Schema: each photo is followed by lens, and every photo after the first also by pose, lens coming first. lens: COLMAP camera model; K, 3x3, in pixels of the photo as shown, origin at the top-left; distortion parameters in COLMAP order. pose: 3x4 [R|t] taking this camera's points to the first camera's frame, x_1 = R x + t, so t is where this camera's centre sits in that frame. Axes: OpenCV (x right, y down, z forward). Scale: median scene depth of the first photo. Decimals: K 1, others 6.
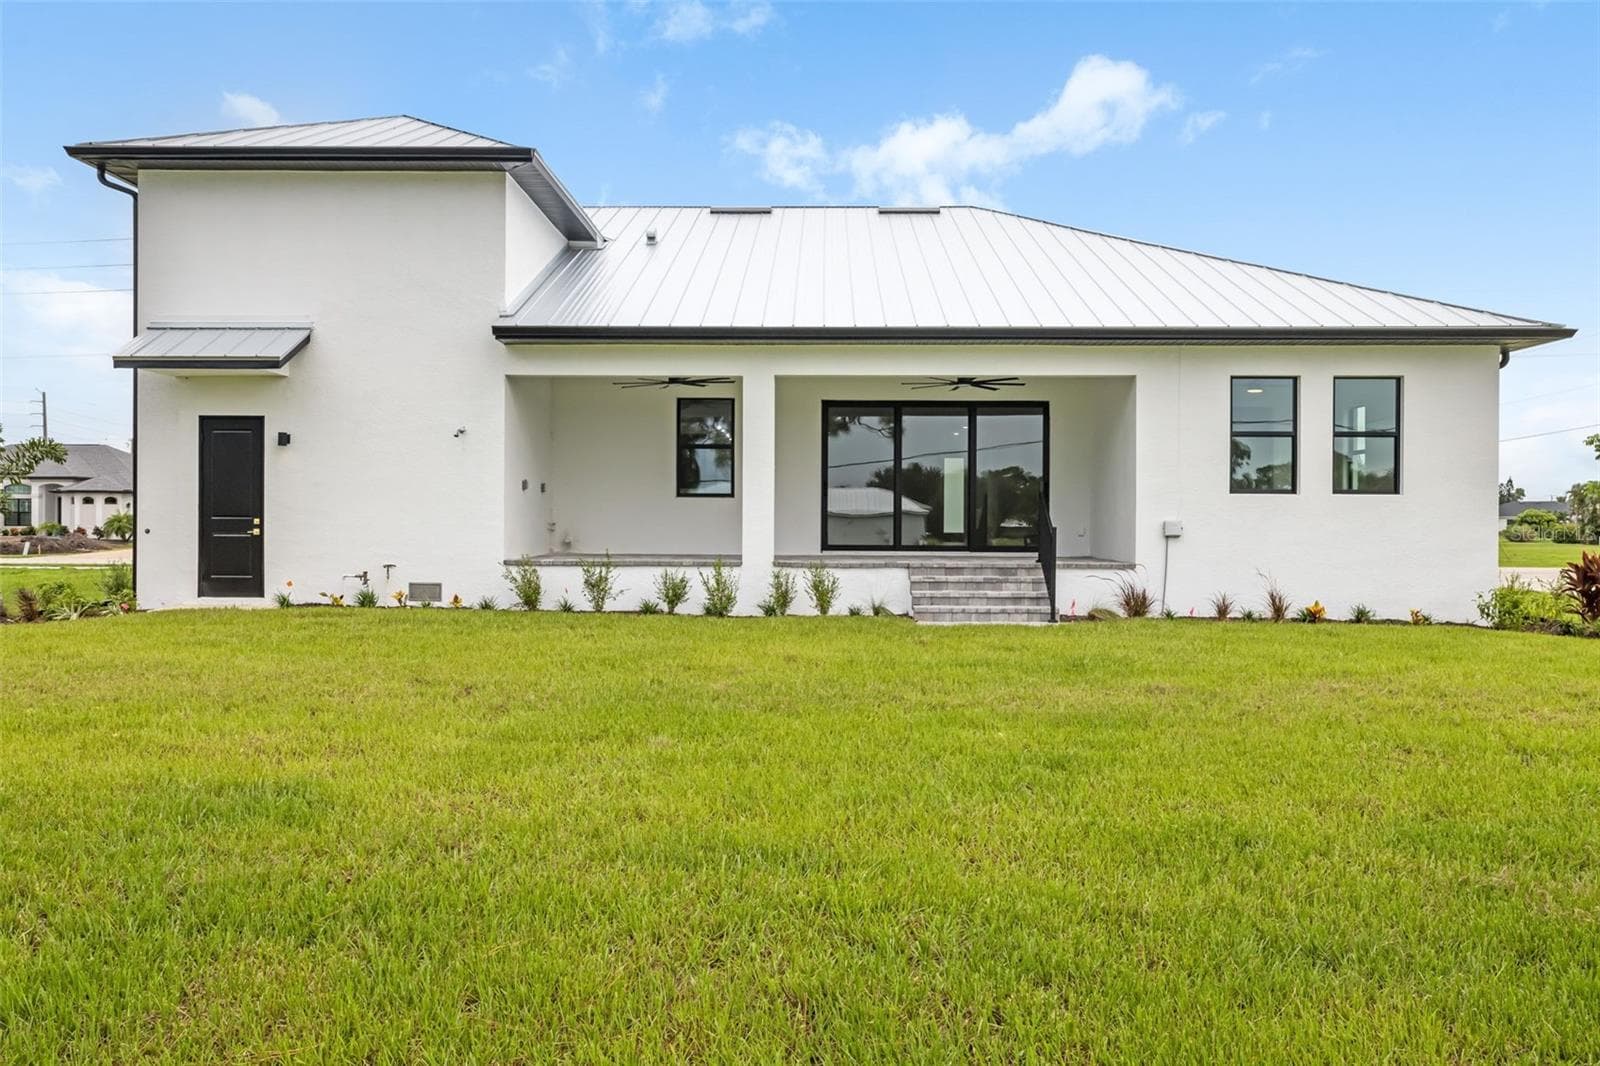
lens RADIAL K [[1321.9, 0, 800.0], [0, 1321.9, 533.0], [0, 0, 1]] dist [0.014804, 0.003799]
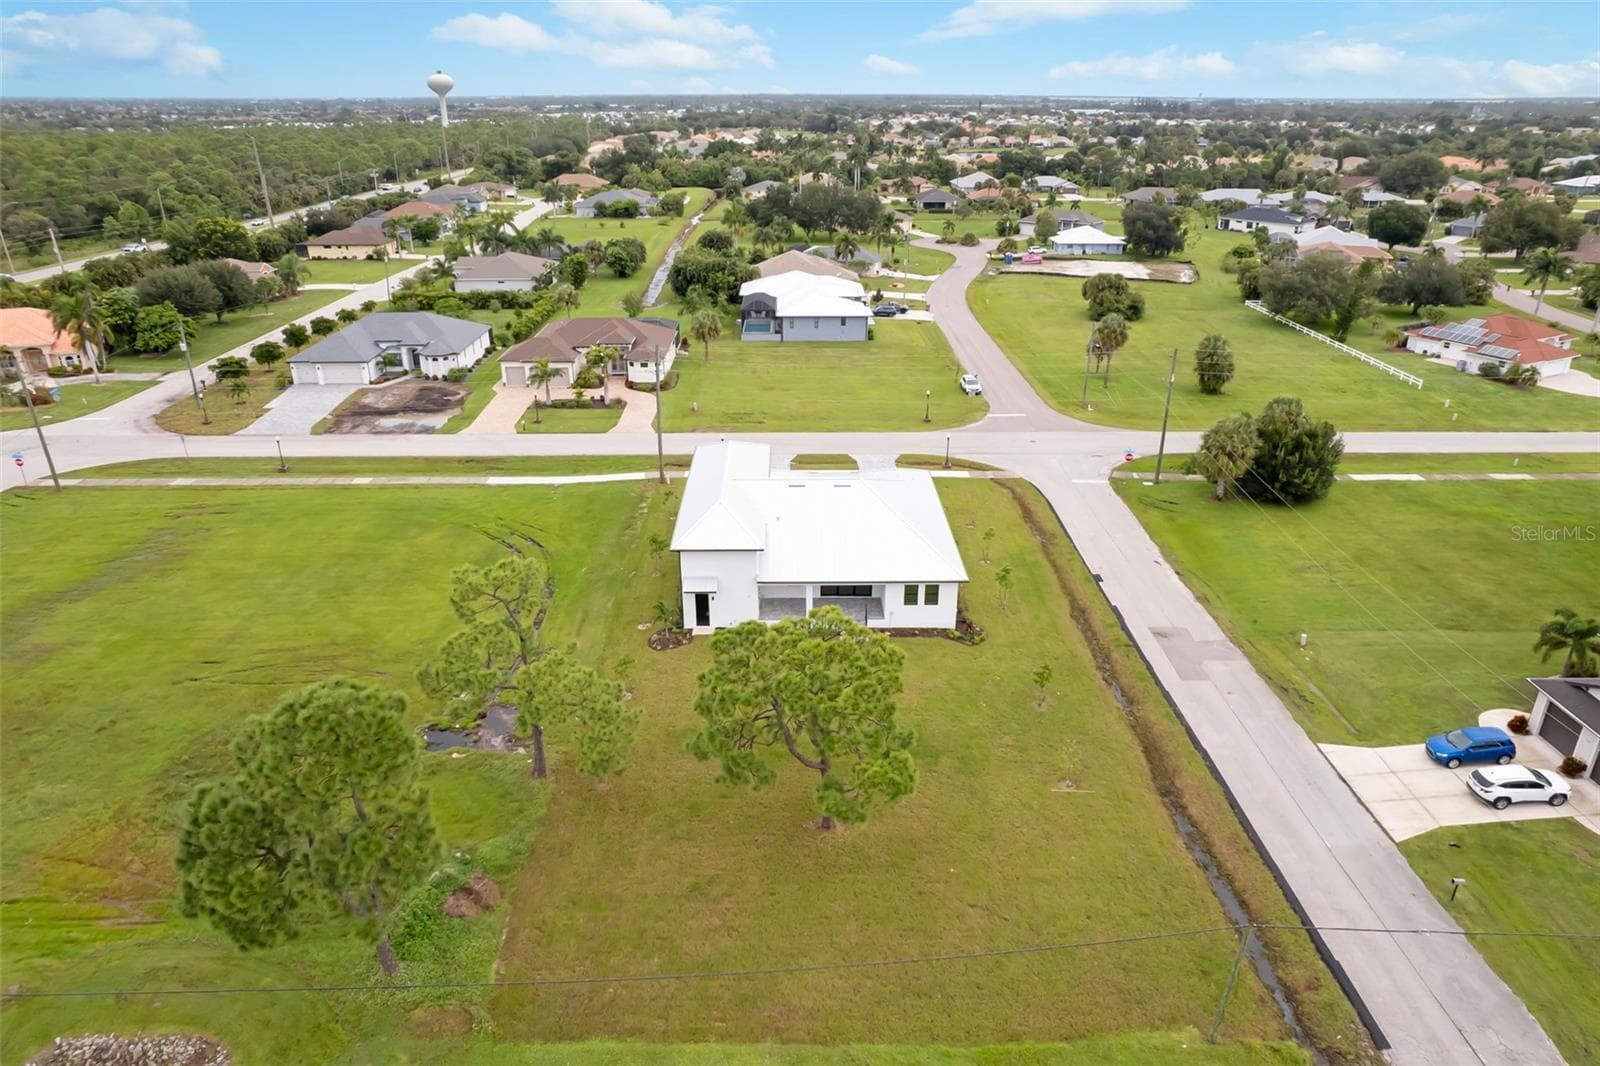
lens RADIAL K [[1037.2, 0, 761.2], [0, 1037.2, 522.0], [0, 0, 1]] dist [-0.069198, 0.068019]
pose [[0.999833, -0.012721, -0.013137, -0.150468], [0.016720, 0.926874, 0.375000, -1.754508], [0.007406, -0.375157, 0.926932, -2.445678]]
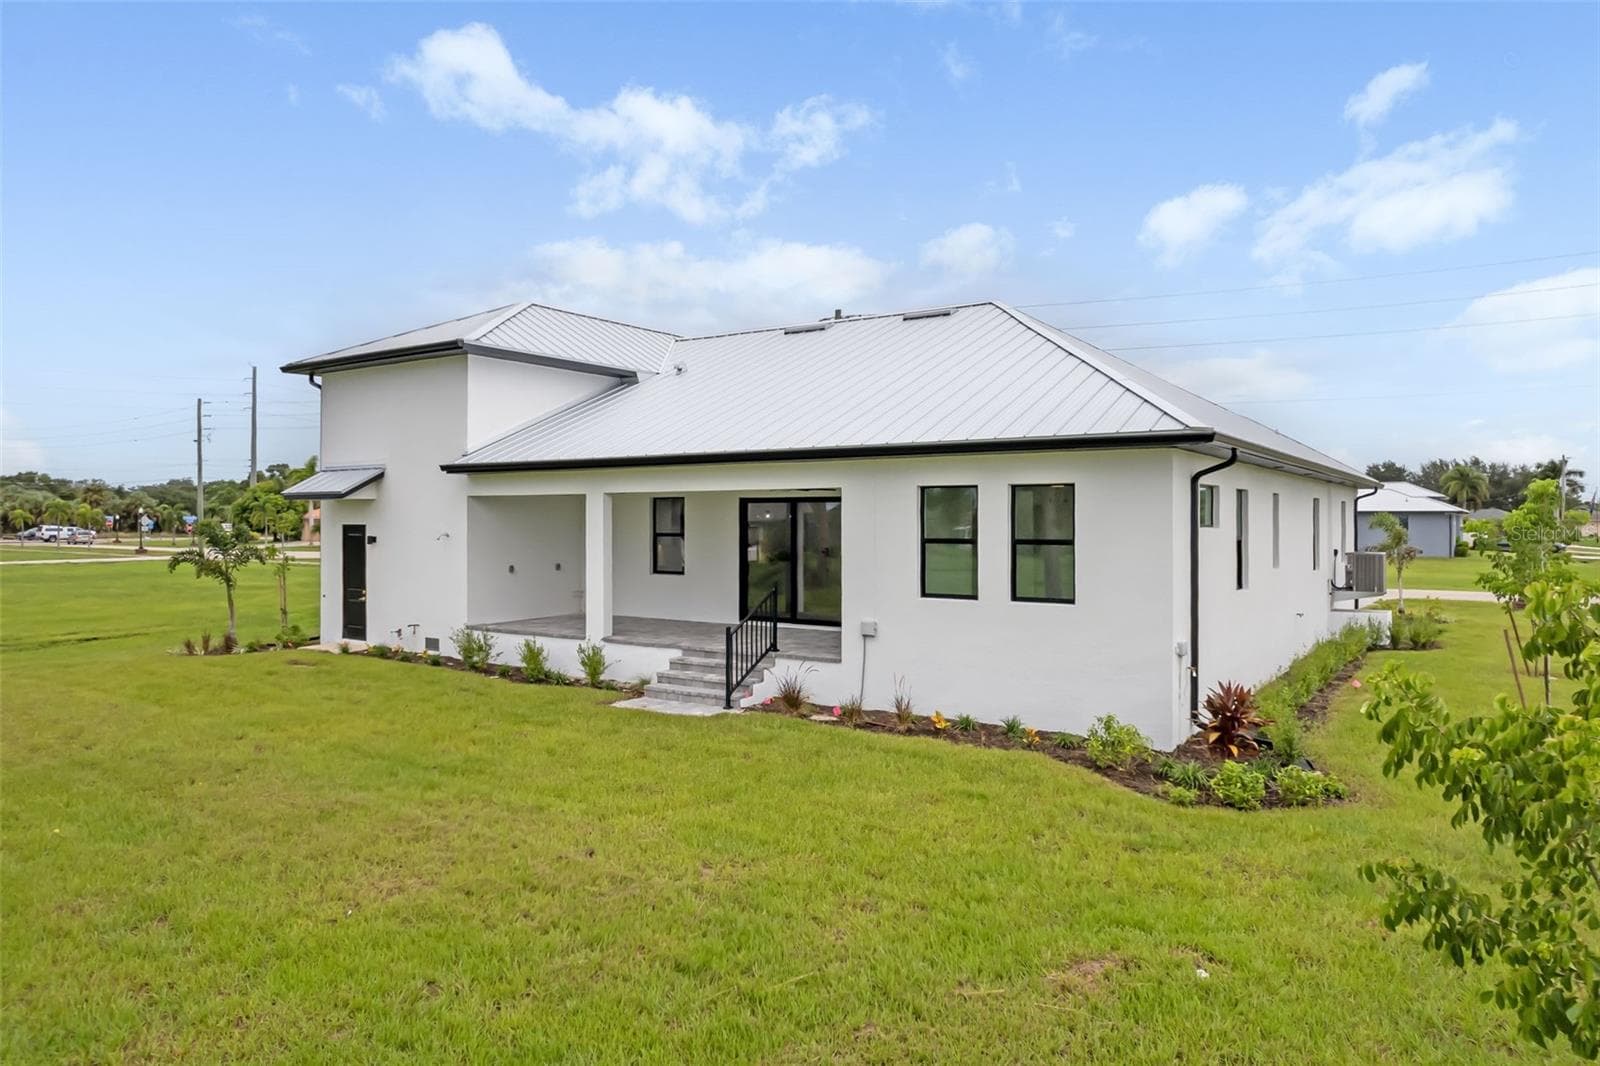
lens RADIAL K [[1037.2, 0, 761.2], [0, 1037.2, 522.0], [0, 0, 1]] dist [-0.069198, 0.068019]
pose [[0.839725, -0.005034, -0.542988, 0.651662], [0.003121, 0.999985, -0.004445, -0.084858], [0.543003, 0.002038, 0.839728, 0.235728]]
